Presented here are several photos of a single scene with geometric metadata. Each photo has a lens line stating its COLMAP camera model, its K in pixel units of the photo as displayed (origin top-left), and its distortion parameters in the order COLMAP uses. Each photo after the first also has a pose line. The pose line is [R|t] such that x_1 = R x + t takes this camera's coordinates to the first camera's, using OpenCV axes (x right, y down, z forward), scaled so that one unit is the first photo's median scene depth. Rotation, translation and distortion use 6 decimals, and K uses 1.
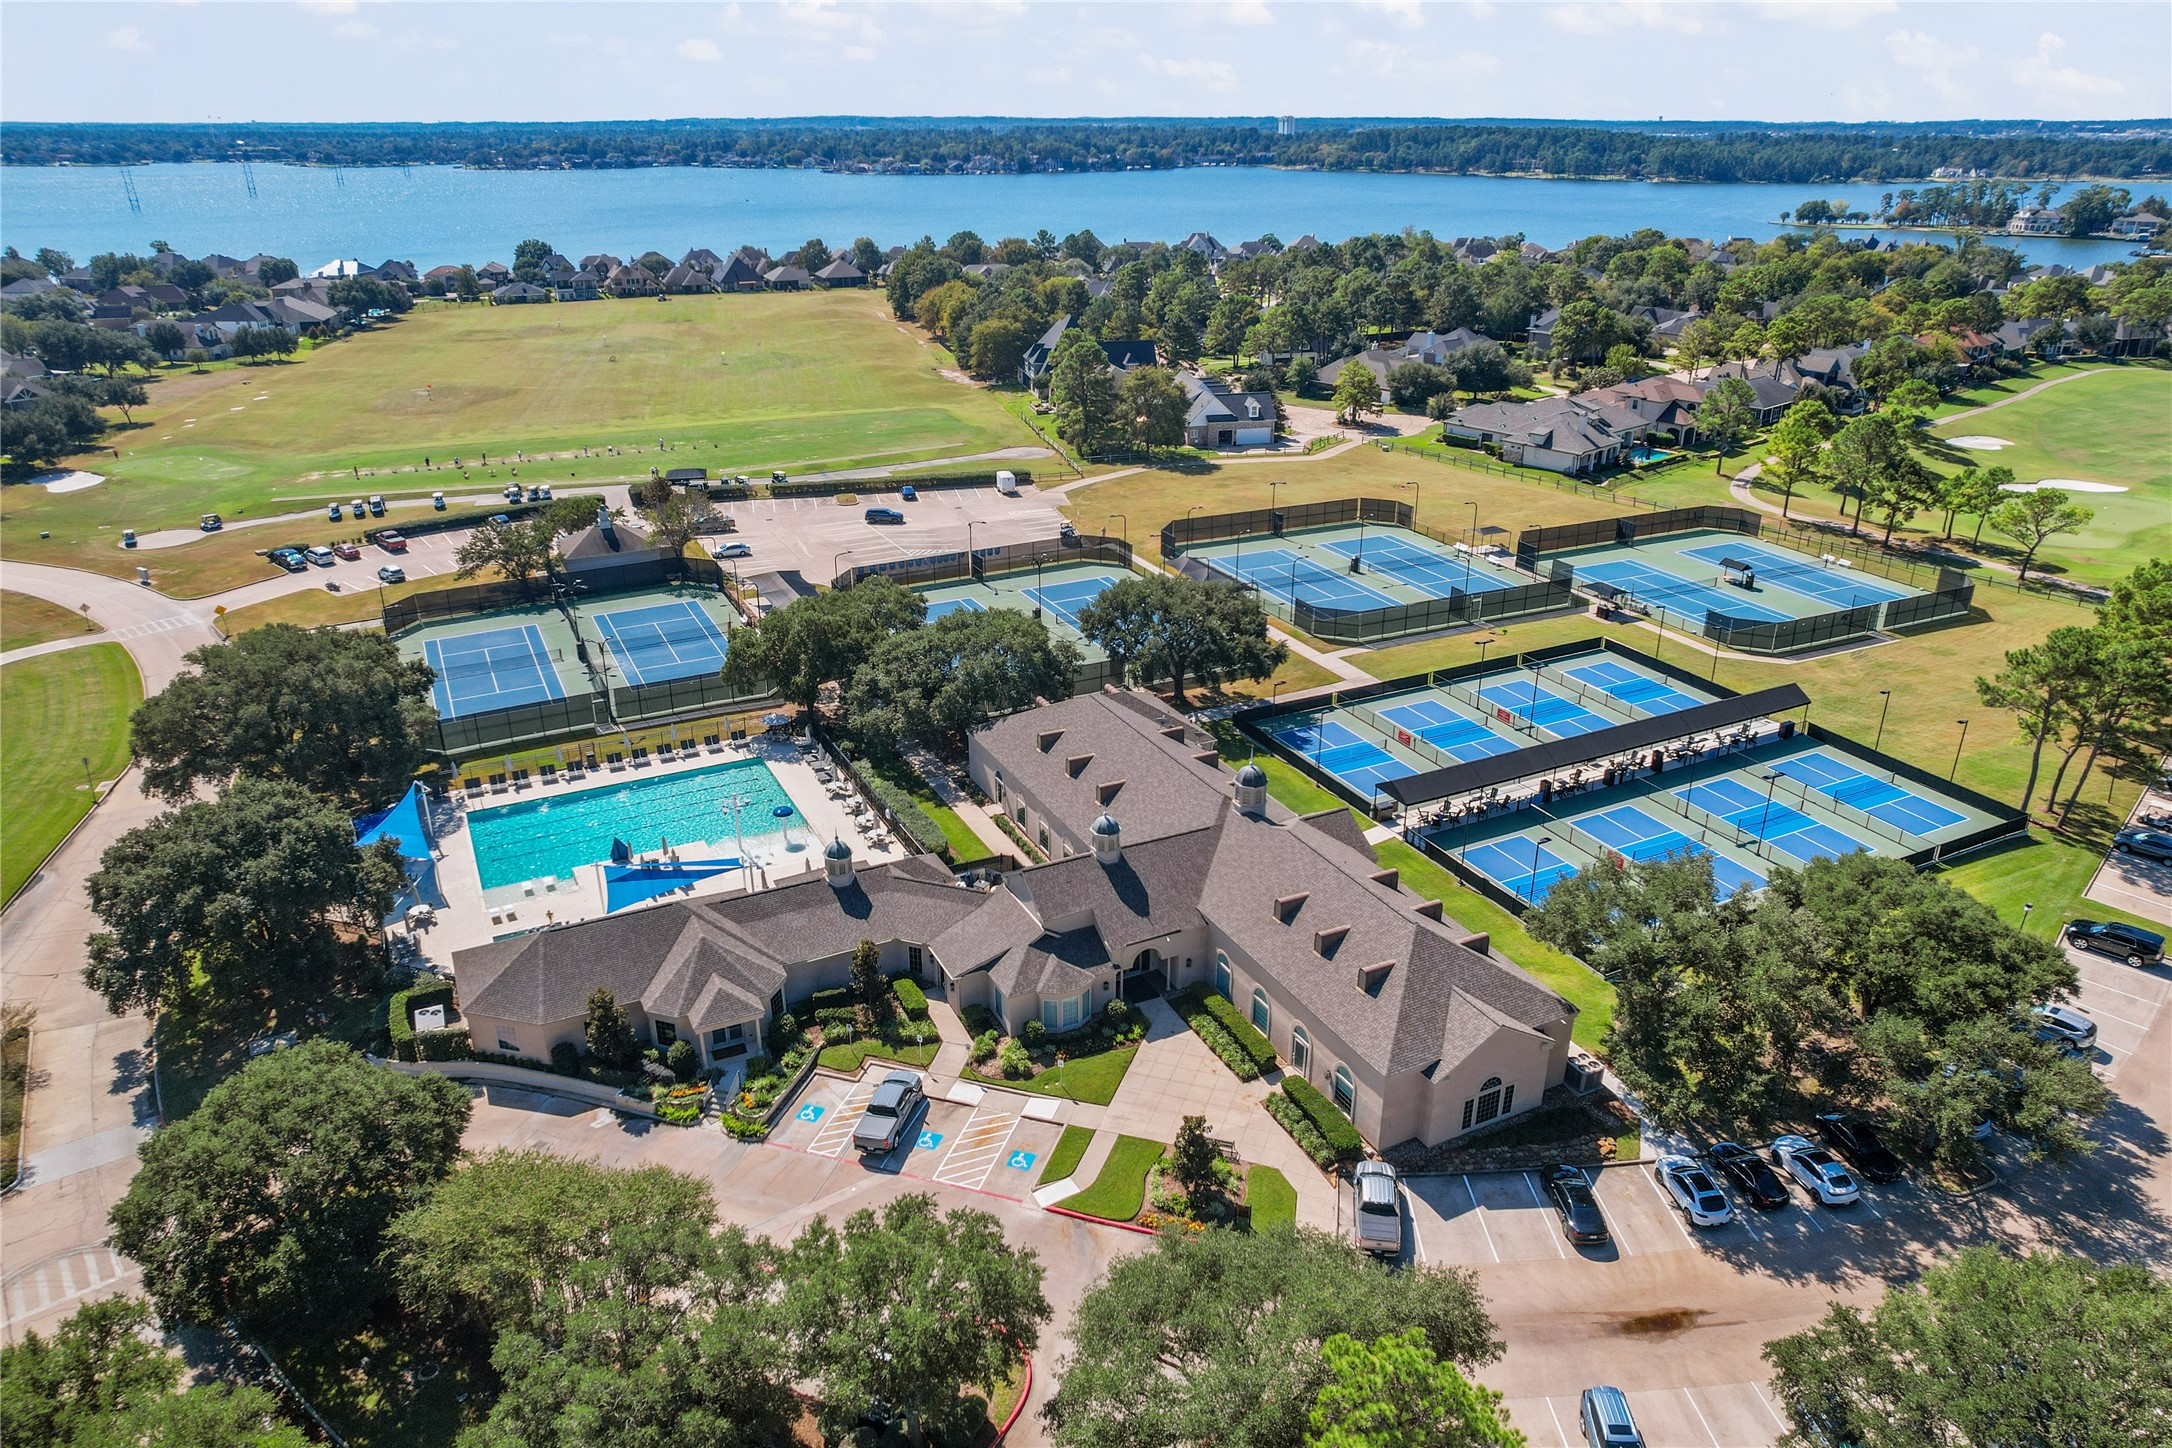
lens RADIAL K [[1417.4, 0, 1086.0], [0, 1417.4, 724.0], [0, 0, 1]] dist [-0.093027, 0.094269]
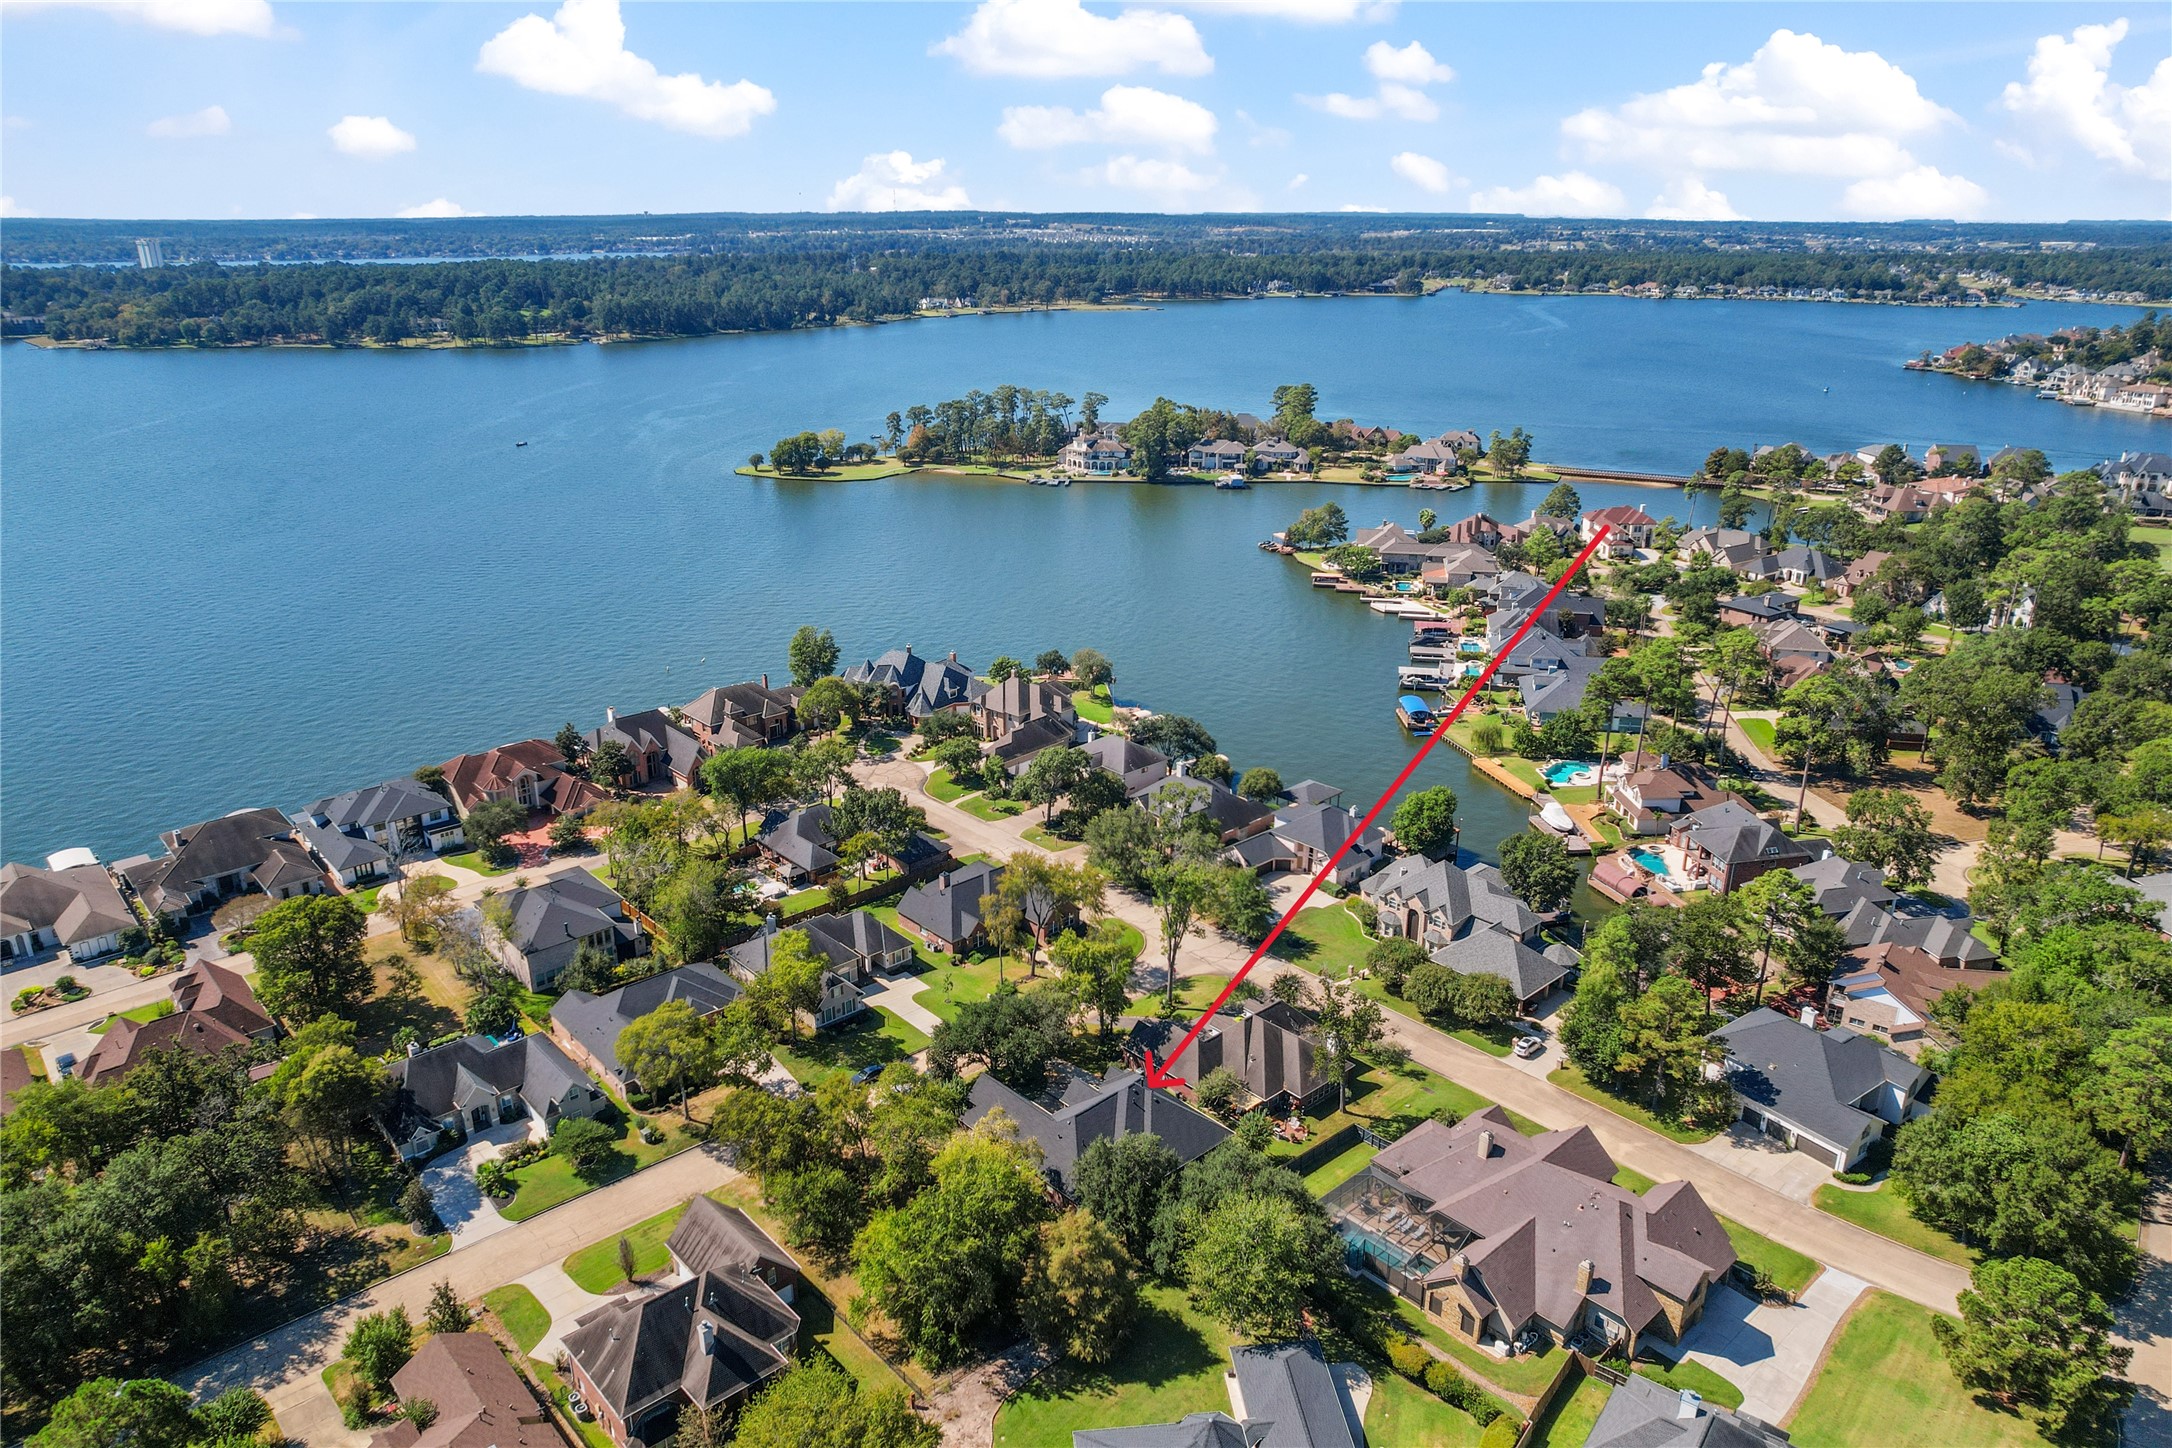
lens RADIAL K [[1417.4, 0, 1086.0], [0, 1417.4, 724.0], [0, 0, 1]] dist [-0.093027, 0.094269]
pose [[0.800552, -0.211776, 0.560596, 0.137997], [0.243281, 0.969771, 0.018935, -0.128711], [-0.547659, 0.121224, 0.827873, 0.232531]]
